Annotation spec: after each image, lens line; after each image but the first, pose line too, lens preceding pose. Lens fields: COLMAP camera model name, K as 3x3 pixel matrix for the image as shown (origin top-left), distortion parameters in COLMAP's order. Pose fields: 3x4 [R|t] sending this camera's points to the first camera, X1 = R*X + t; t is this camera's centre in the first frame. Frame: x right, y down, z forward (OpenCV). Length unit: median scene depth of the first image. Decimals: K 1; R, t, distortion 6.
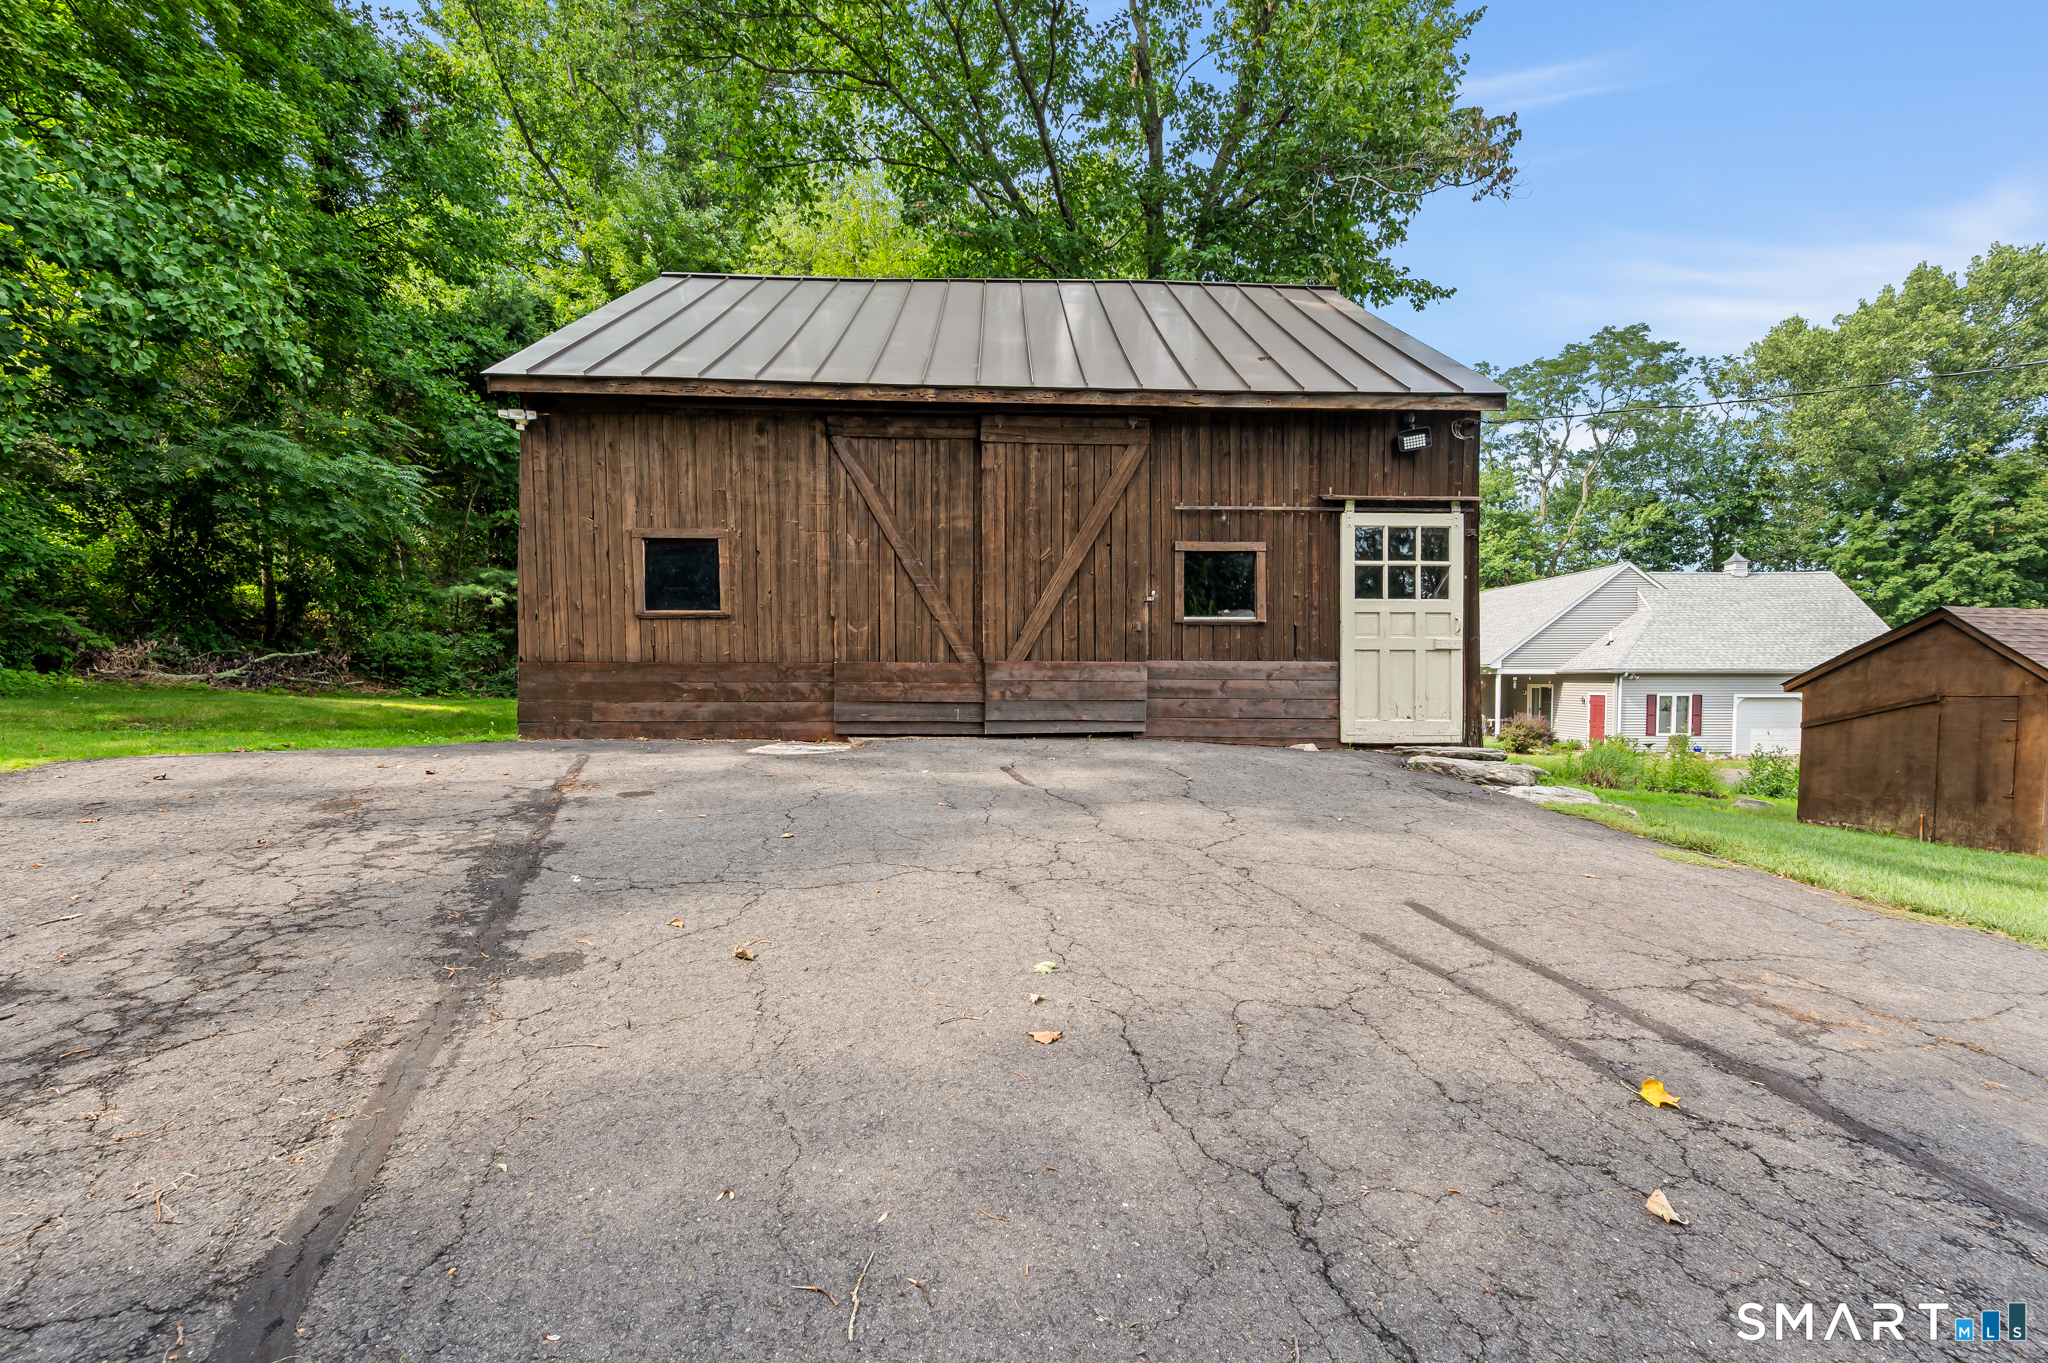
lens RADIAL K [[844.2, 0, 1028.2], [0, 844.2, 708.0], [0, 0, 1]] dist [-0.001733, 0.000706]
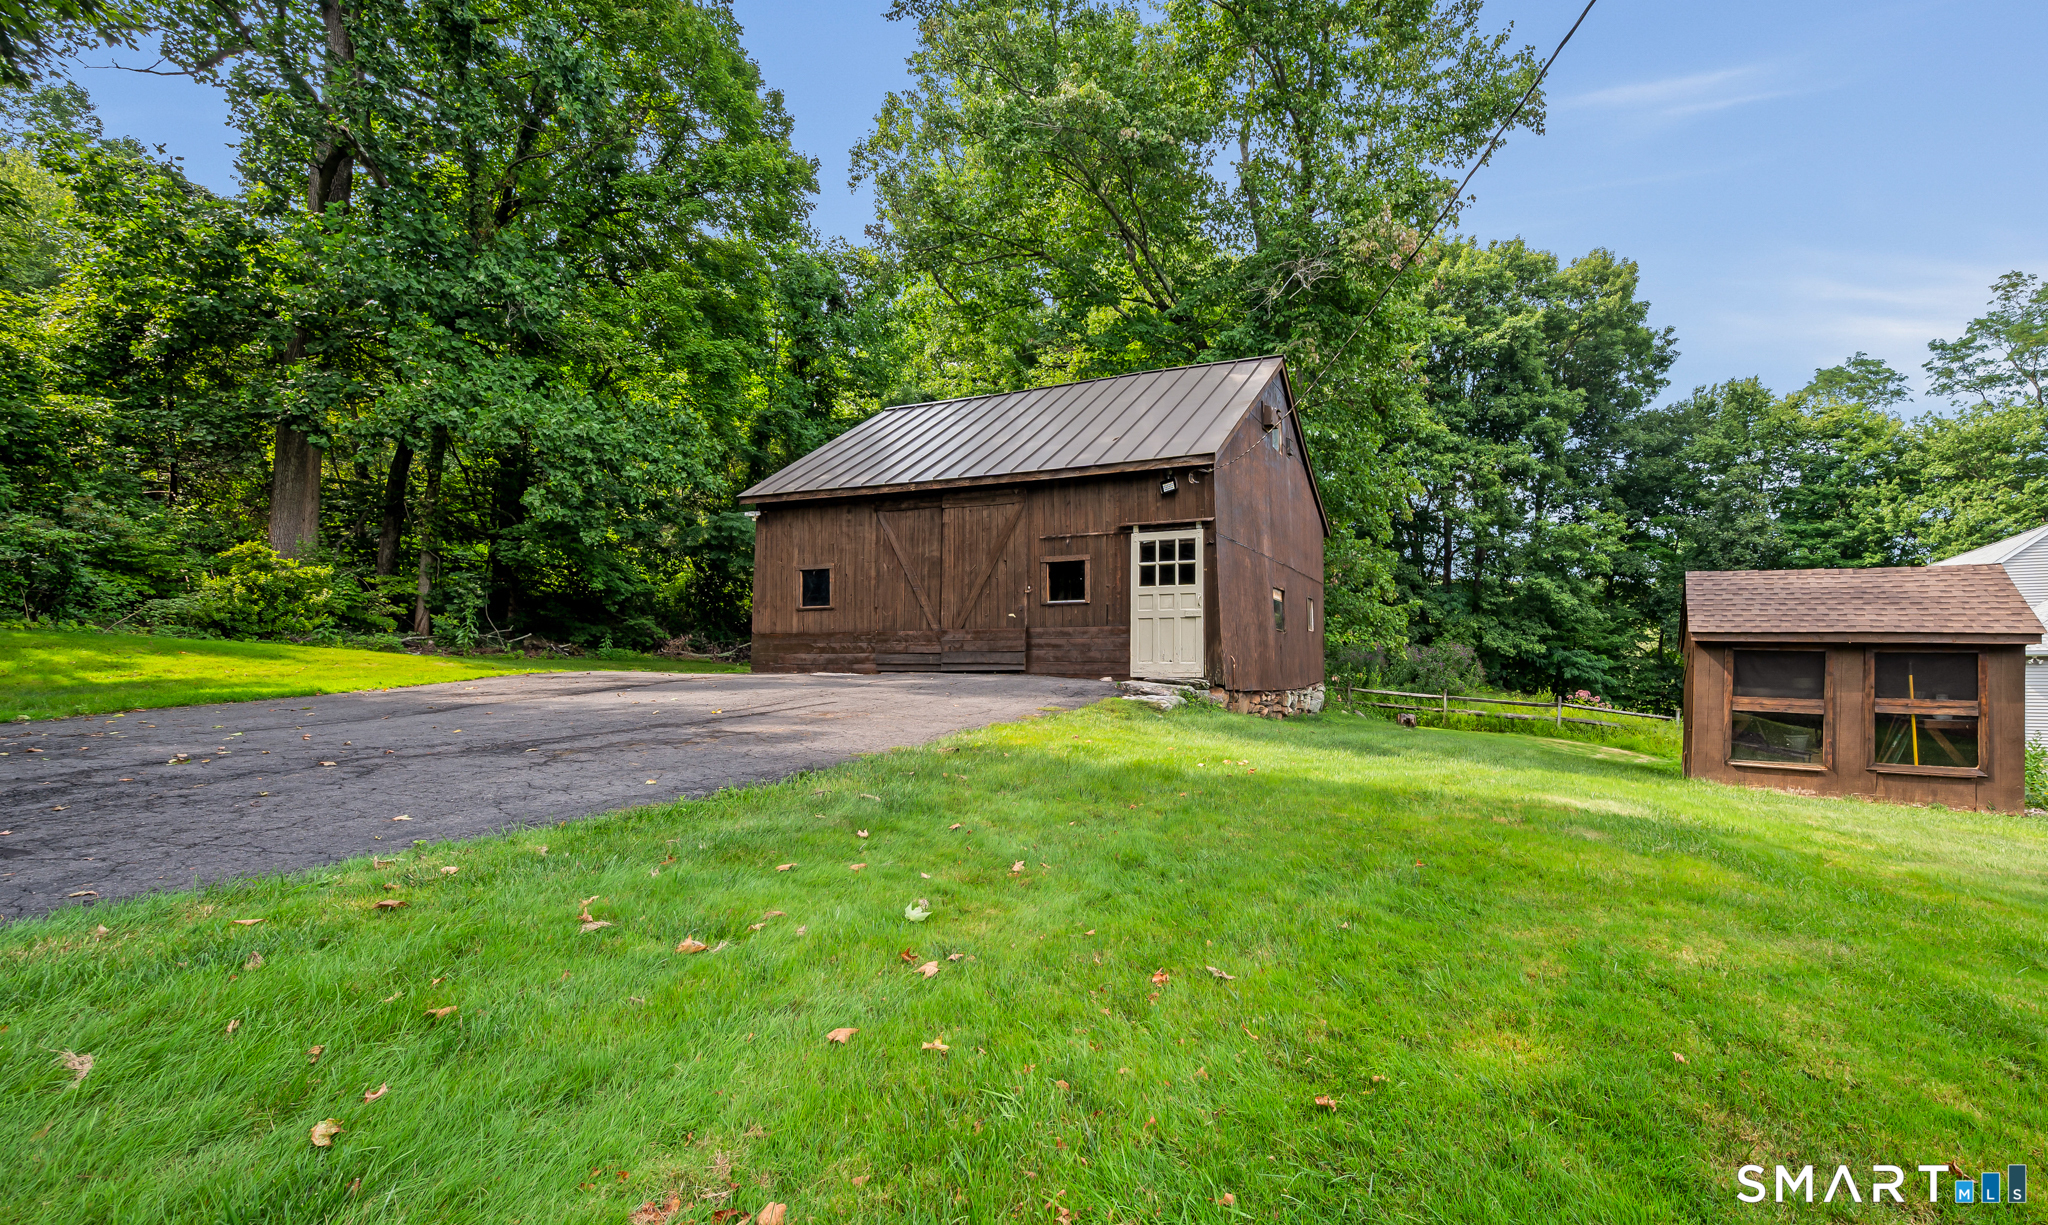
lens RADIAL K [[905.7, 0, 1145.2], [0, 905.7, 659.9], [0, 0, 1]] dist [-0.012088, 0.000139]
pose [[0.904422, -0.004865, -0.426612, 1.127394], [-0.020910, 0.998228, -0.055714, 0.103746], [0.426127, 0.059309, 0.902717, -0.527796]]
